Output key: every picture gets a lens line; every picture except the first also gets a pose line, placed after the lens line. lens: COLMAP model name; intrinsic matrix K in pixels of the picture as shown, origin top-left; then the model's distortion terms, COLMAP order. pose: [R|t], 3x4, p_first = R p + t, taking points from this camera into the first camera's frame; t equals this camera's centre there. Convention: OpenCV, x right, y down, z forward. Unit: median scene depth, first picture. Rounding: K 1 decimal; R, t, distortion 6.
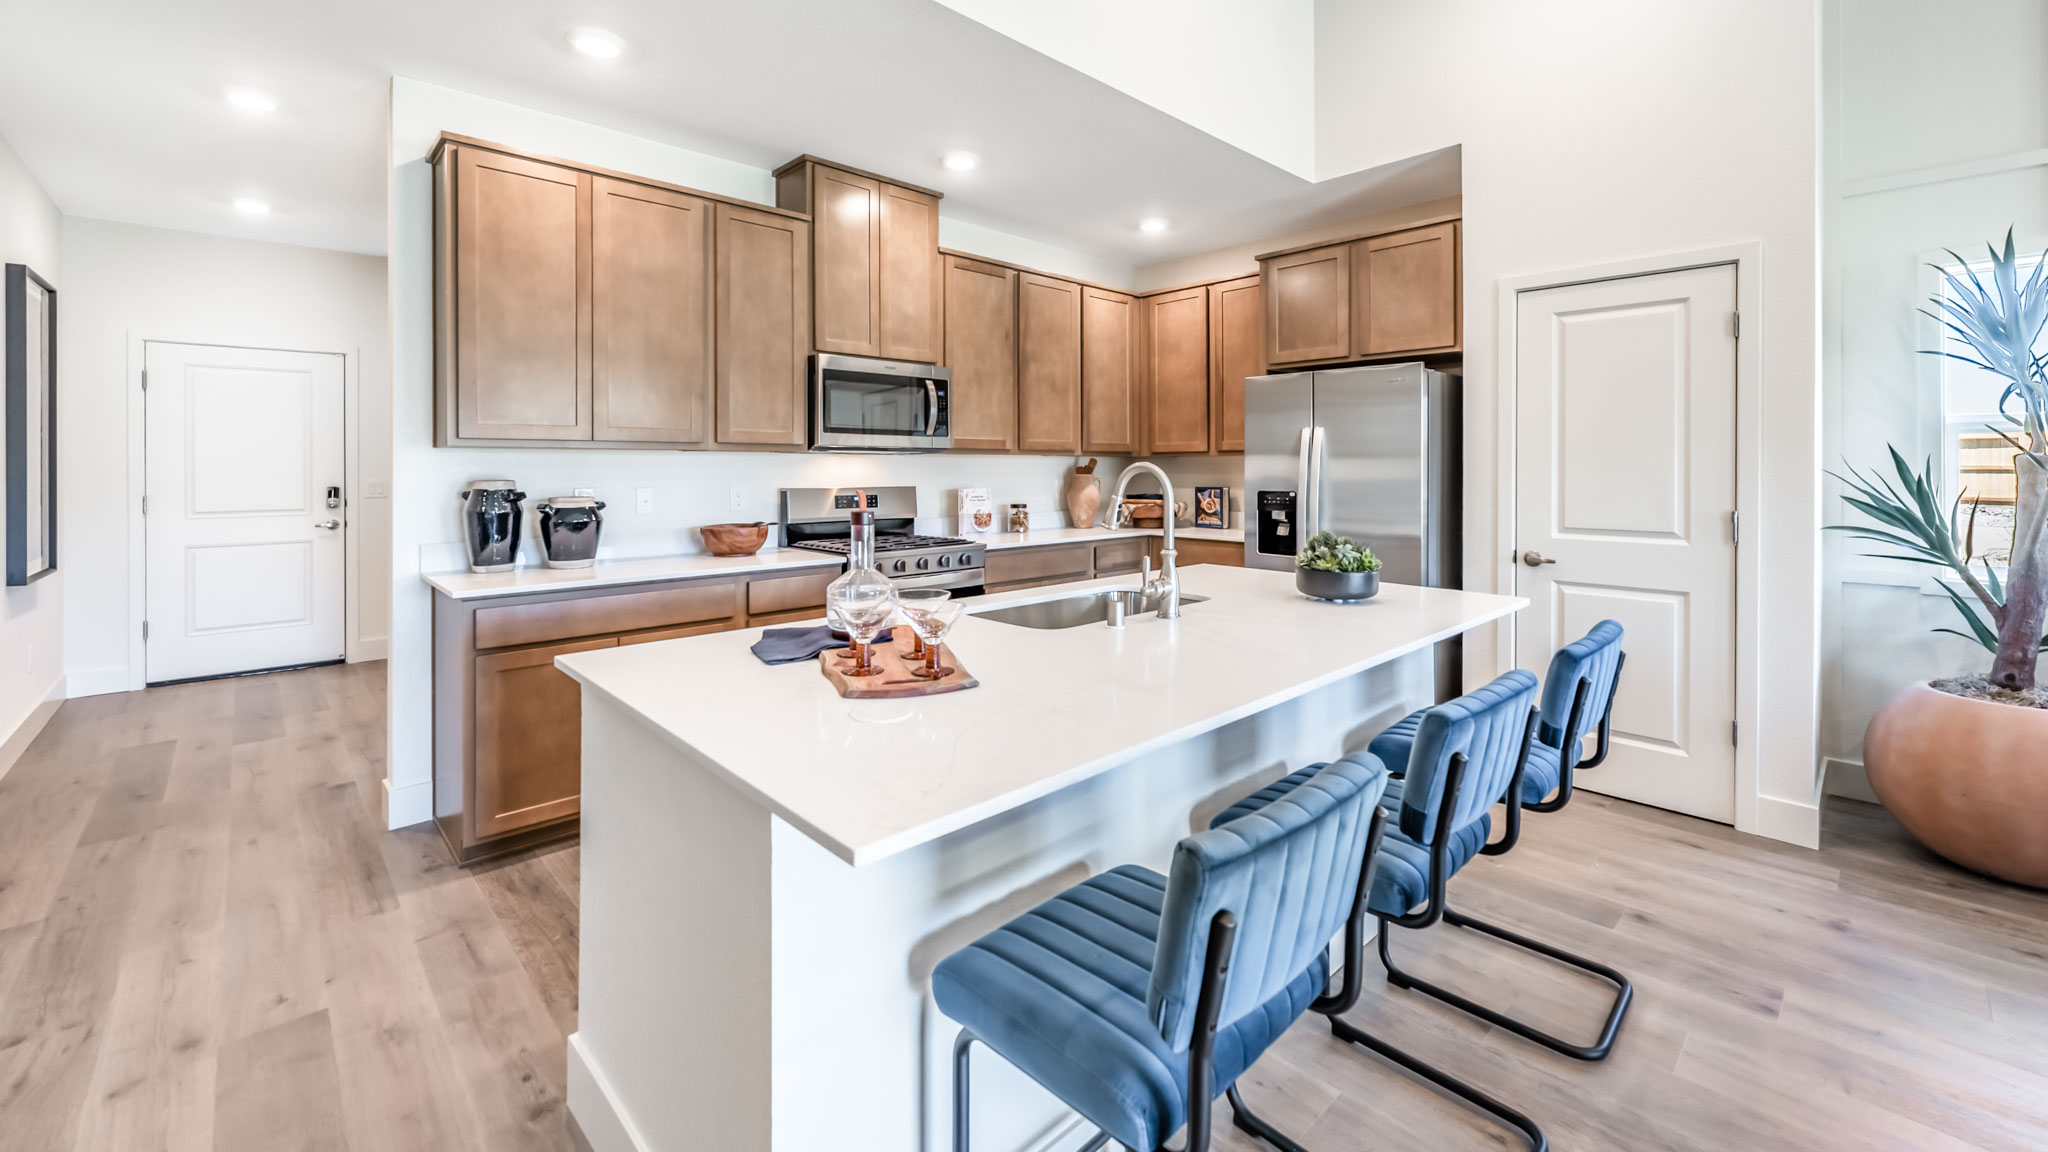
lens RADIAL K [[818.8, 0, 1031.5], [0, 818.8, 477.7], [0, 0, 1]] dist [-0.005354, 0.002405]
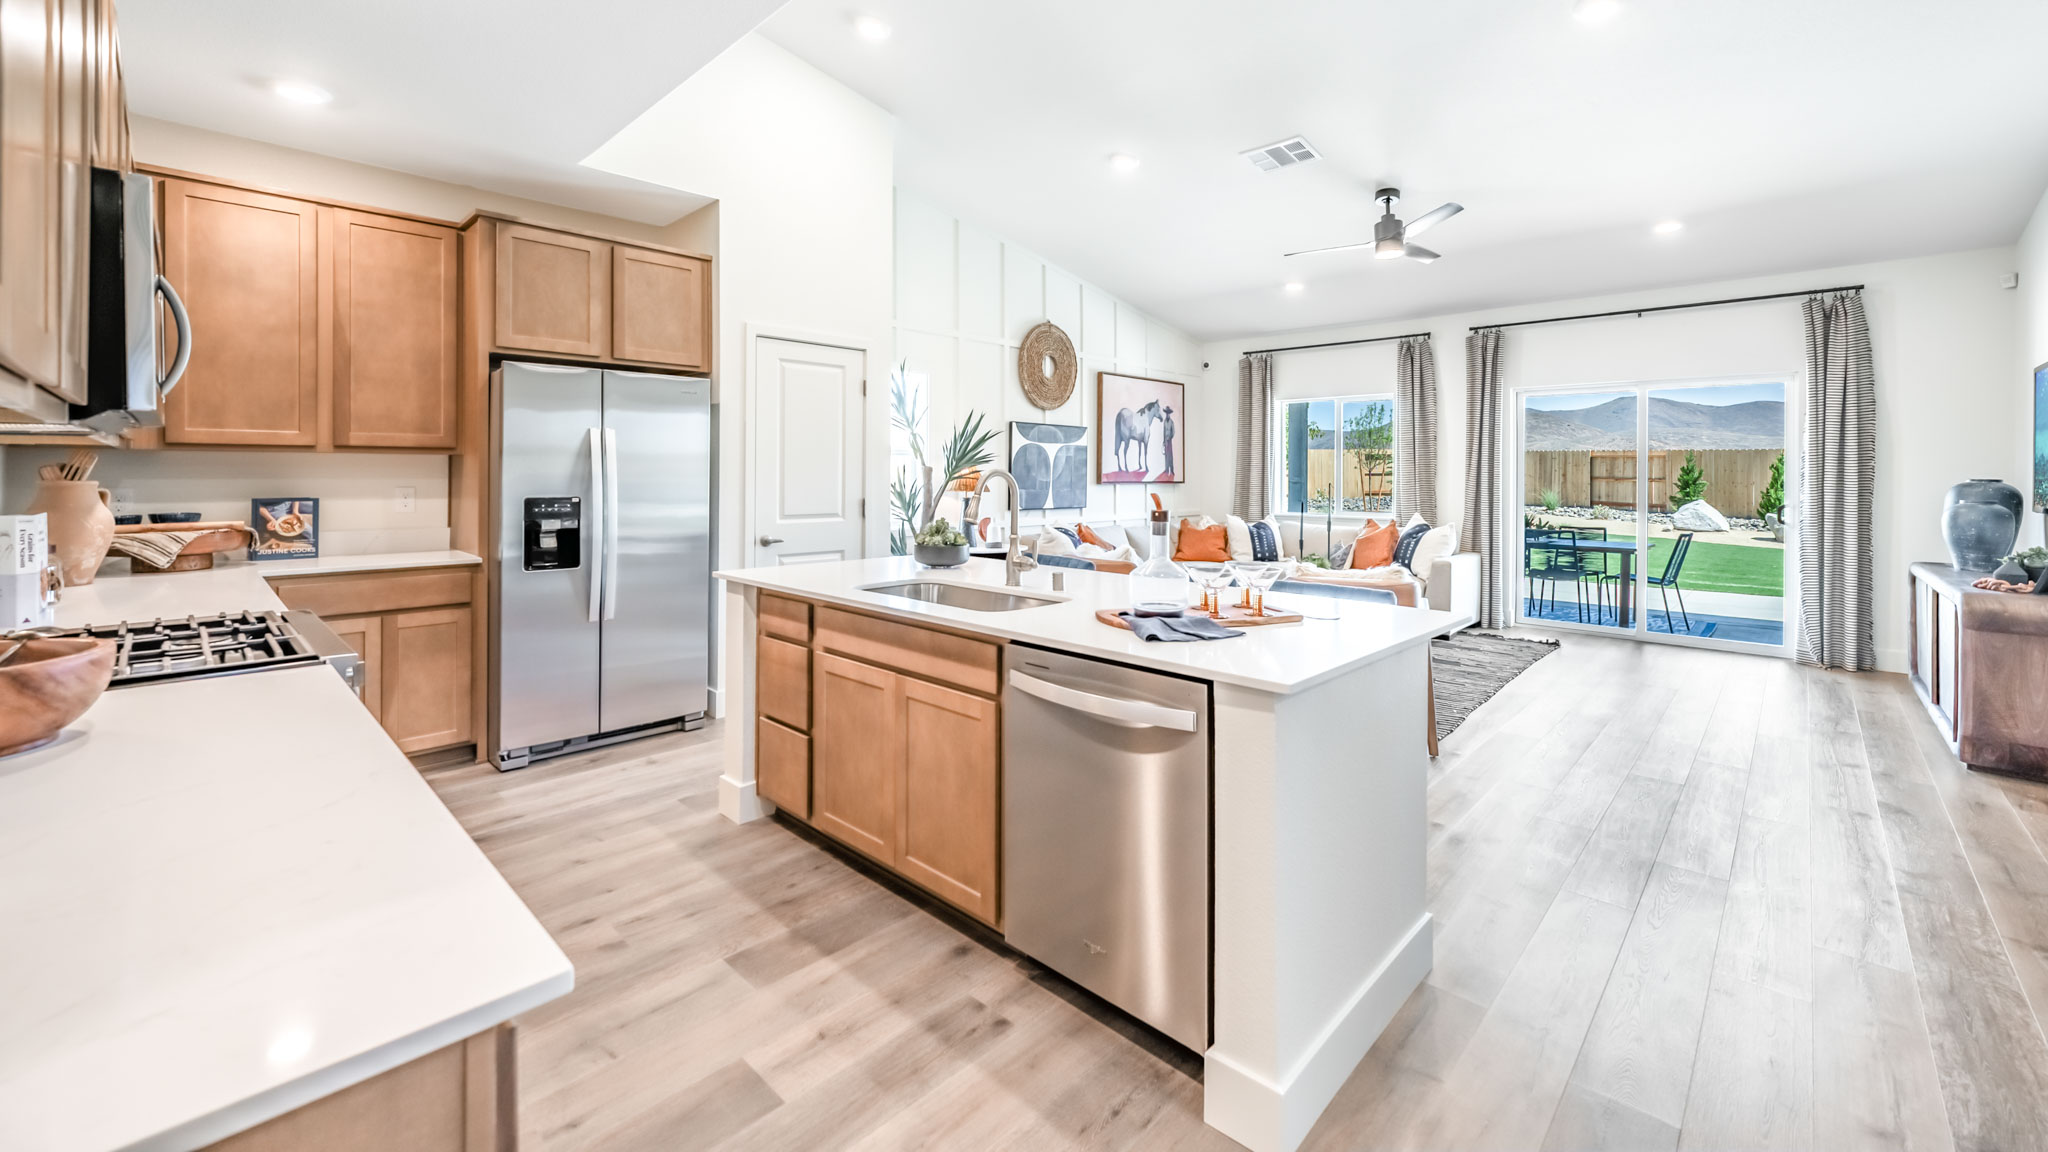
lens RADIAL K [[815.5, 0, 1037.2], [0, 815.5, 473.5], [0, 0, 1]] dist [0.001228, 0.000230]
pose [[-0.041463, -0.001602, 0.999139, -0.589198], [0.006647, 0.999976, 0.001880, -0.007286], [-0.999118, 0.006719, -0.041451, 0.504761]]
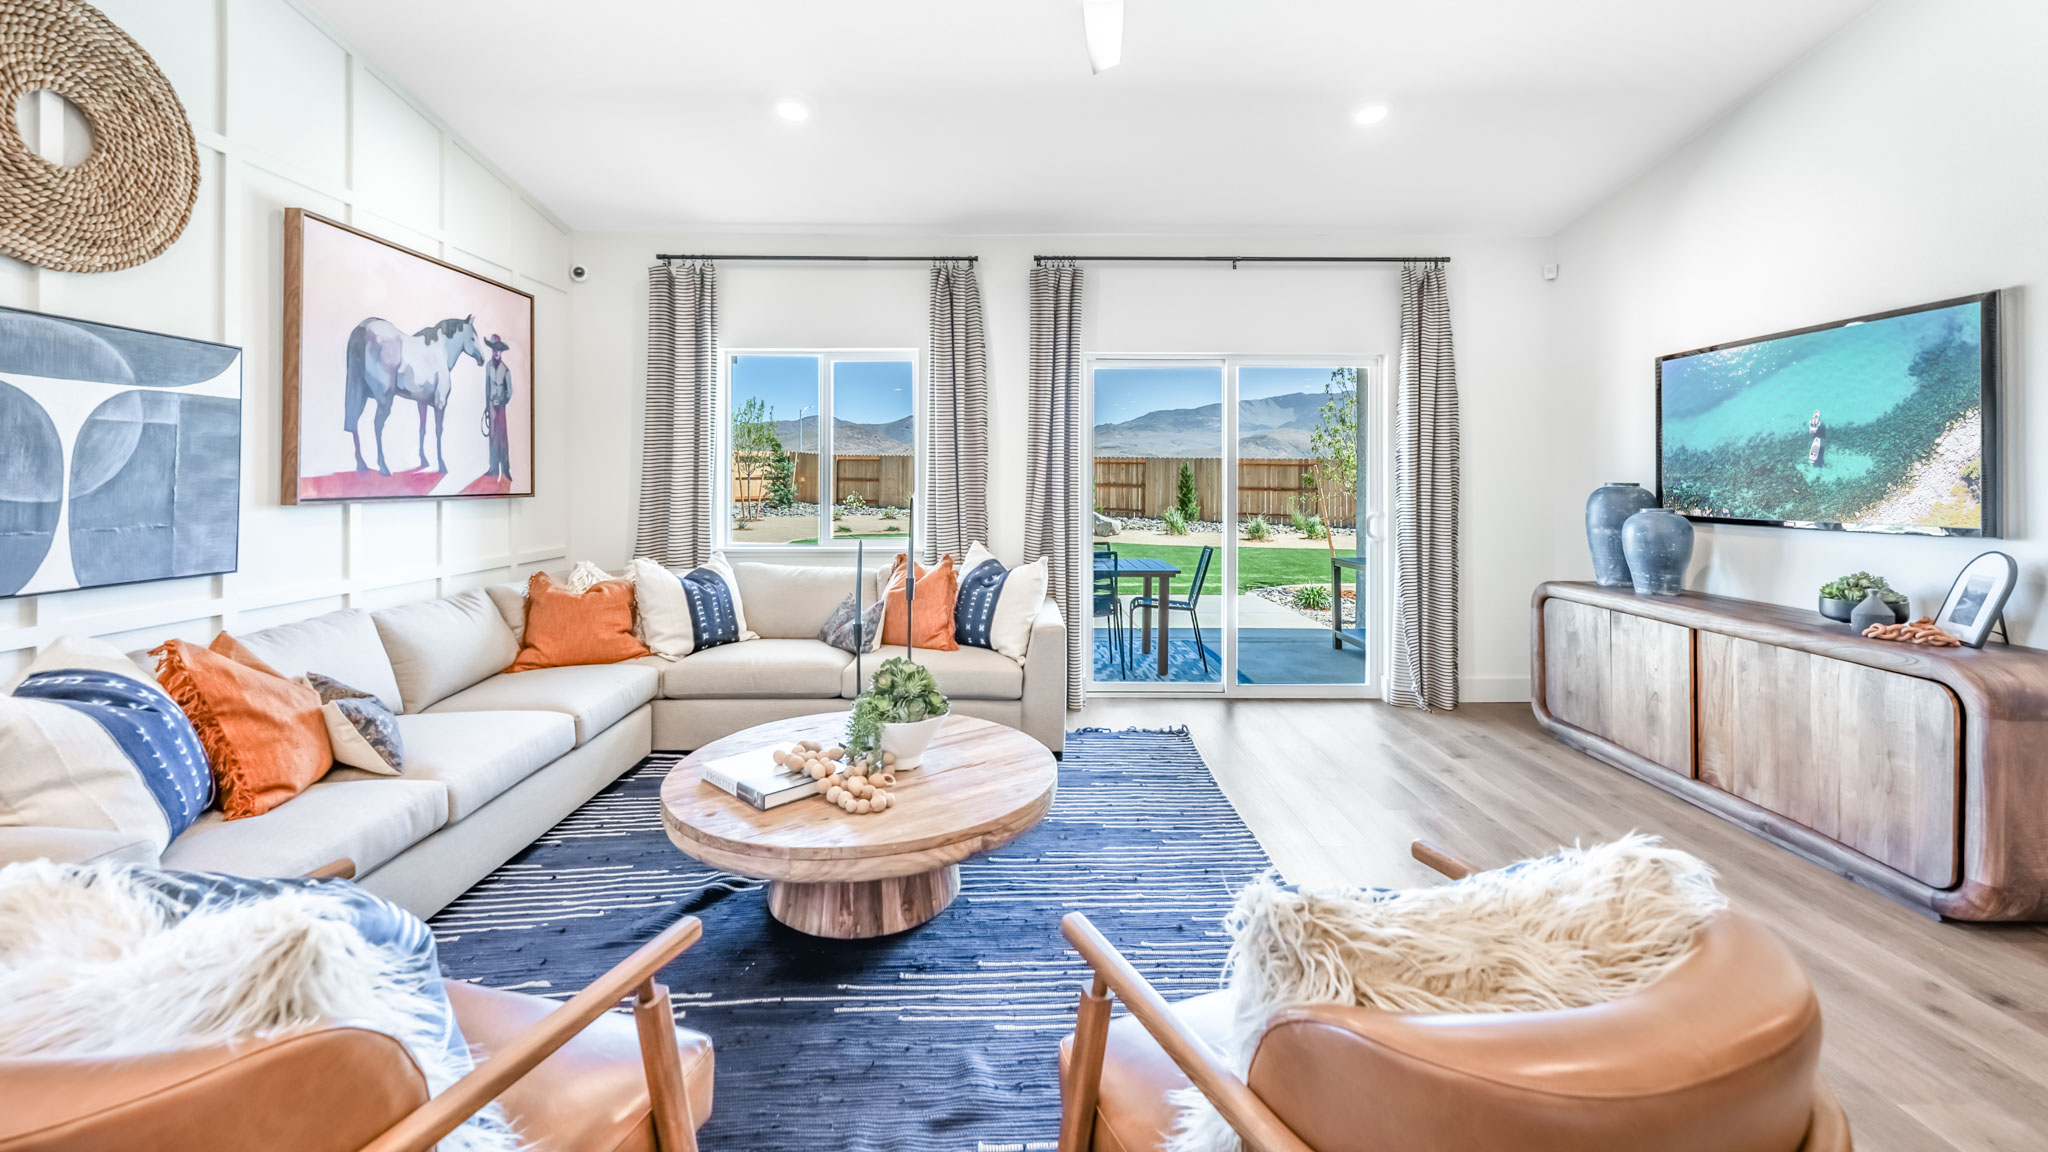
lens RADIAL K [[815.5, 0, 1017.8], [0, 815.5, 472.4], [0, 0, 1]] dist [0.001228, 0.000230]
pose [[-0.711009, 0.002818, 0.703177, 0.275113], [0.004017, 0.999992, 0.000055, -0.004084], [-0.703171, 0.002864, -0.711015, 0.353022]]
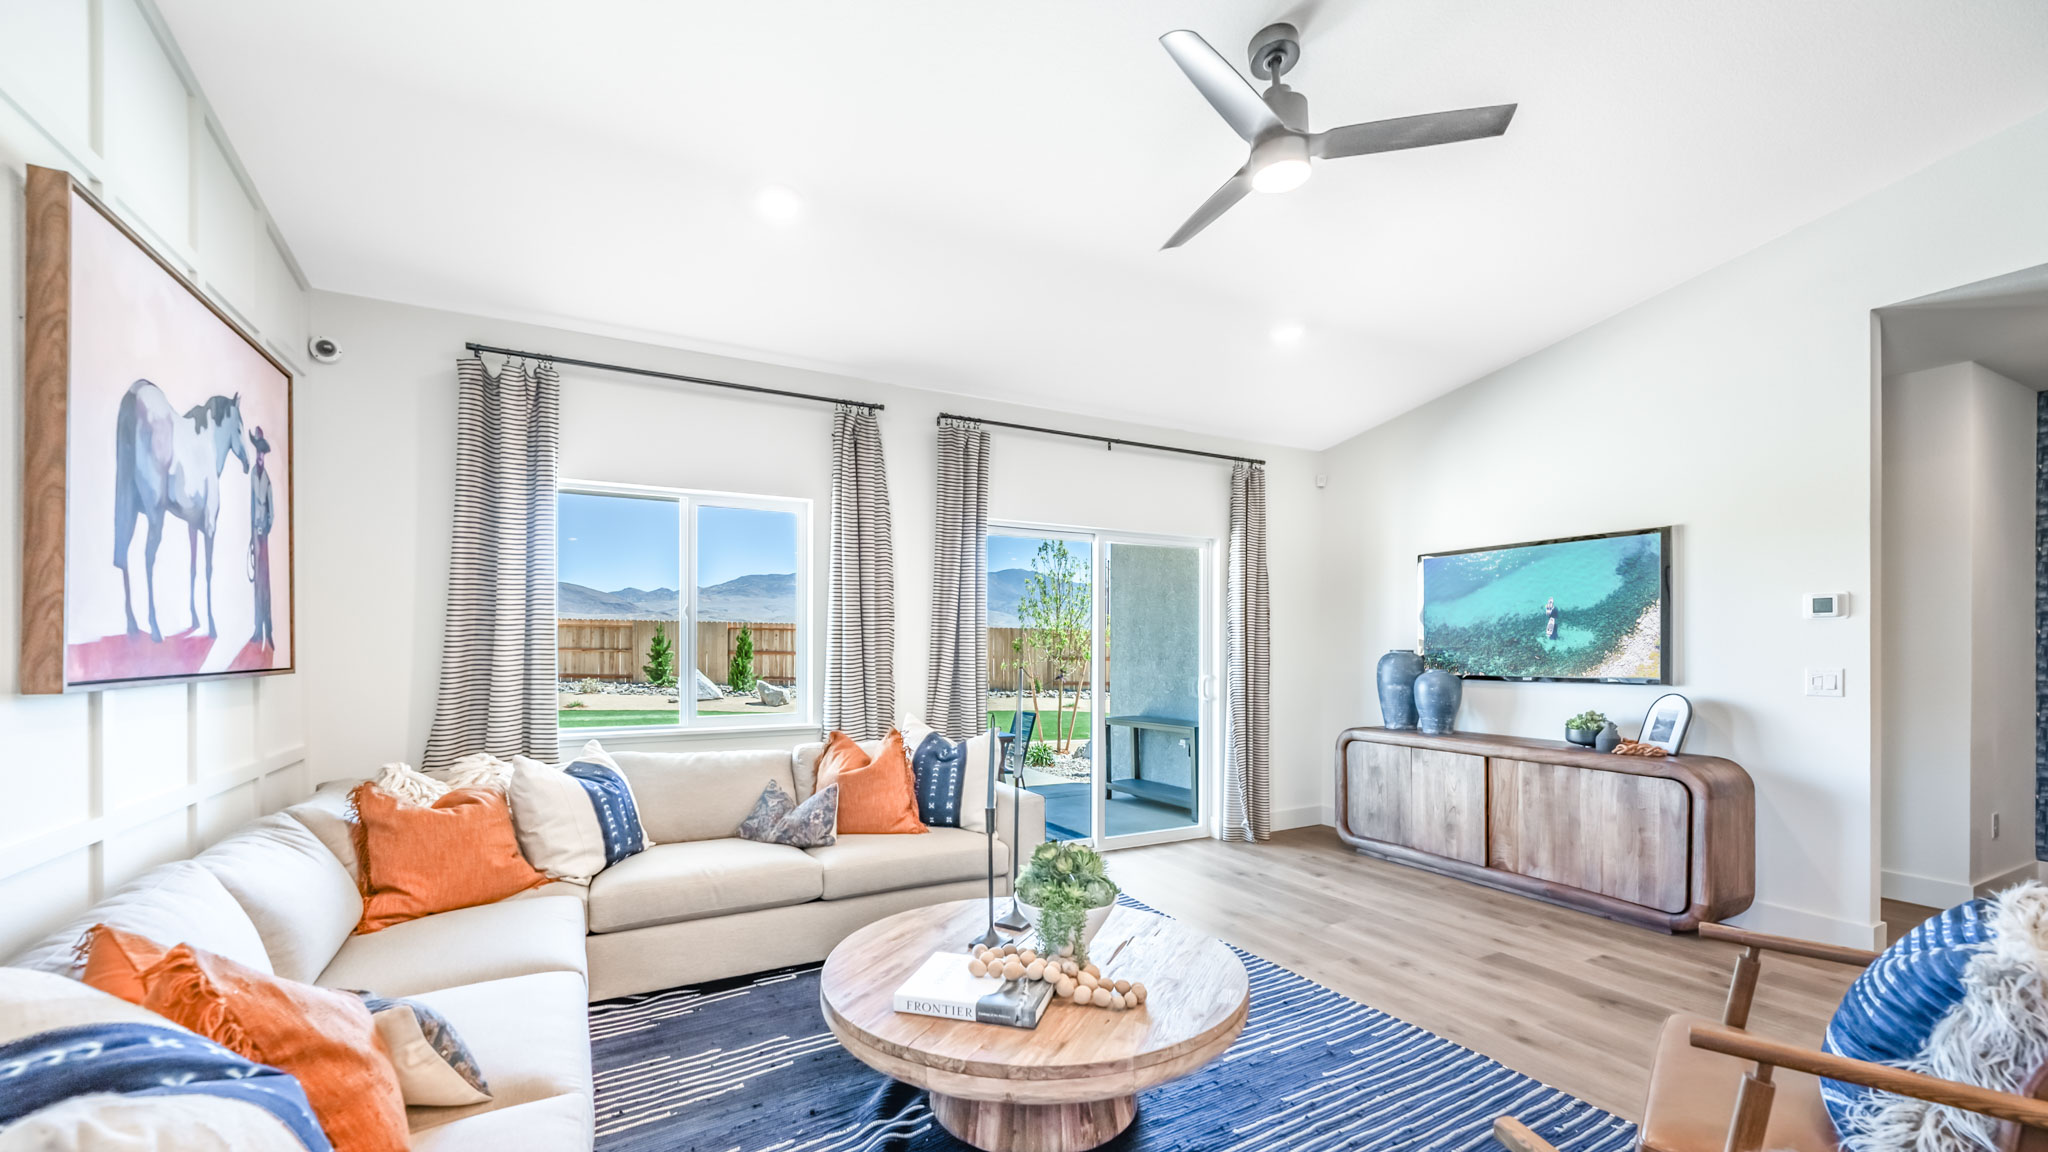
lens RADIAL K [[815.5, 0, 1020.1], [0, 815.5, 648.4], [0, 0, 1]] dist [0.001228, 0.000230]
pose [[-0.956685, -0.004015, 0.291096, 0.628594], [-0.000410, 0.999922, 0.012444, -0.005961], [-0.291124, 0.011785, -0.956613, 0.529459]]
